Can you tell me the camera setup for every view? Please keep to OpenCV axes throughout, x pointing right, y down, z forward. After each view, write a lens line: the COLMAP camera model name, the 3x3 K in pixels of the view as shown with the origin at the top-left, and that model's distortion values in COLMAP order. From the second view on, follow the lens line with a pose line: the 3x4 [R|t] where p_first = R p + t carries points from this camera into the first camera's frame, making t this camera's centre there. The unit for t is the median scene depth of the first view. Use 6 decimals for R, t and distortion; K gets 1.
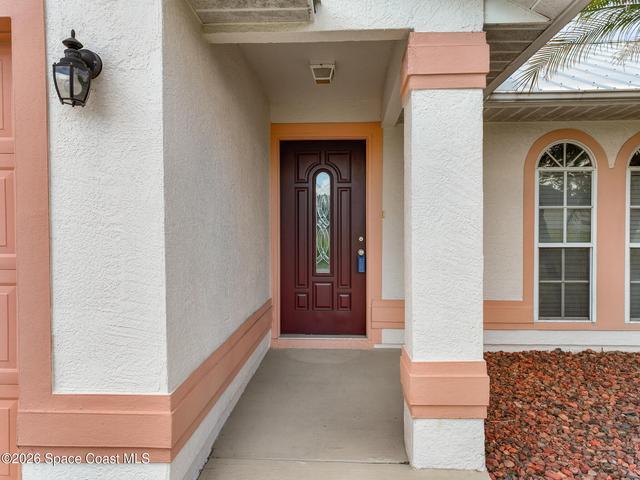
lens RADIAL K [[458.1, 0, 320.0], [0, 458.1, 240.0], [0, 0, 1]] dist [0.009634, 0.001575]
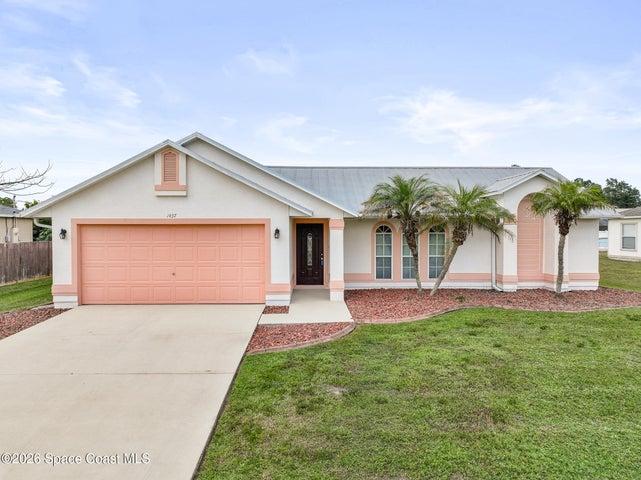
lens RADIAL K [[458.8, 0, 320.5], [0, 458.8, 240.0], [0, 0, 1]] dist [0.009634, 0.001575]
pose [[0.997638, -0.000222, 0.068685, -0.143459], [0.000017, 0.999996, 0.002987, -0.116394], [-0.068686, -0.002979, 0.997634, -2.243675]]
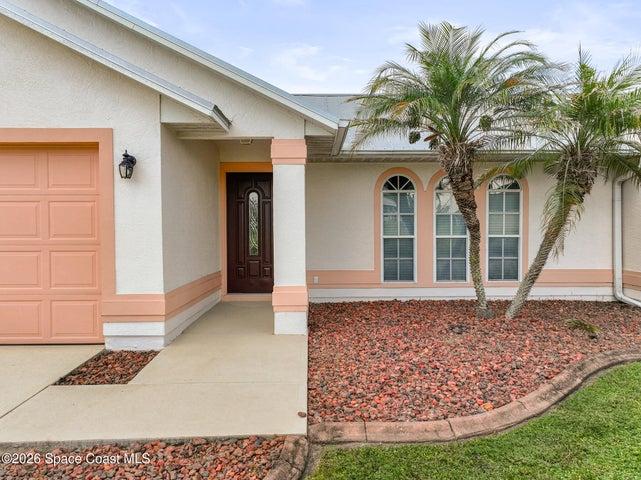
lens RADIAL K [[458.8, 0, 320.5], [0, 458.8, 240.0], [0, 0, 1]] dist [0.009634, 0.001575]
pose [[0.998697, -0.001982, 0.050994, 0.165646], [0.001798, 0.999992, 0.003661, 0.016181], [-0.051000, -0.003565, 0.998692, -0.646352]]
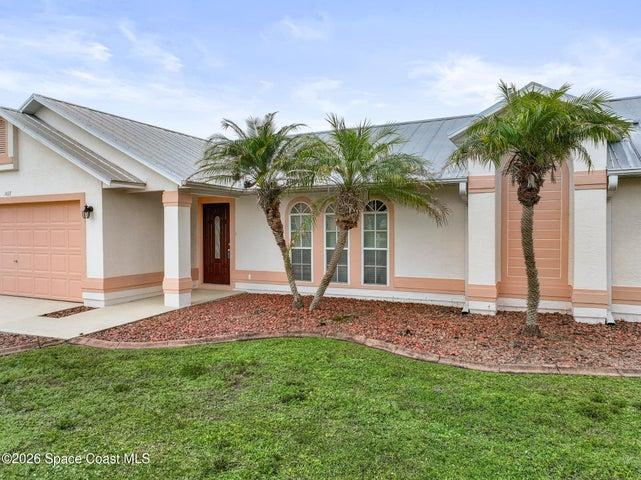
lens RADIAL K [[458.8, 0, 320.5], [0, 458.8, 240.0], [0, 0, 1]] dist [0.009634, 0.001575]
pose [[0.915540, 0.006543, -0.402174, 1.526889], [-0.007629, 0.999970, -0.001098, -0.027198], [0.402155, 0.004074, 0.915563, -1.023149]]
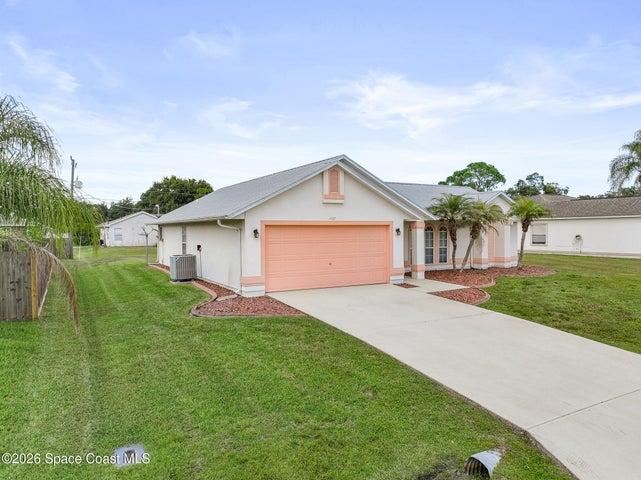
lens RADIAL K [[458.8, 0, 320.5], [0, 458.8, 240.0], [0, 0, 1]] dist [0.009634, 0.001575]
pose [[0.848203, -0.014956, 0.529459, -2.691403], [0.017002, 0.999855, 0.001007, -0.094145], [-0.529398, 0.008148, 0.848335, -2.388670]]
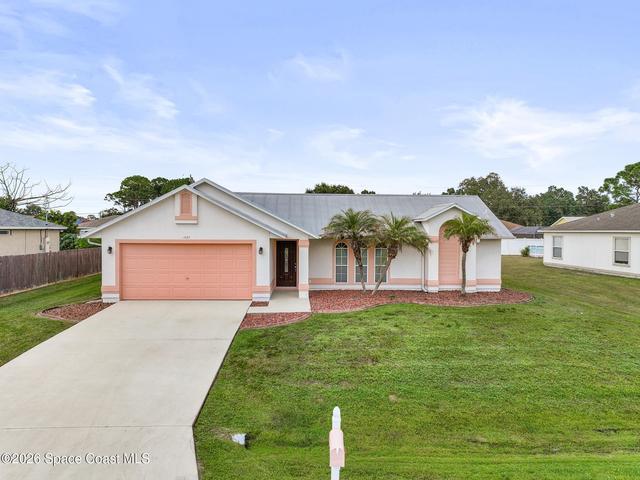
lens RADIAL K [[458.1, 0, 320.0], [0, 458.1, 240.0], [0, 0, 1]] dist [0.009634, 0.001575]
pose [[0.996240, 0.006950, 0.086354, -0.054004], [-0.007210, 0.999970, 0.002696, -0.245879], [-0.086333, -0.003308, 0.996261, -3.367302]]
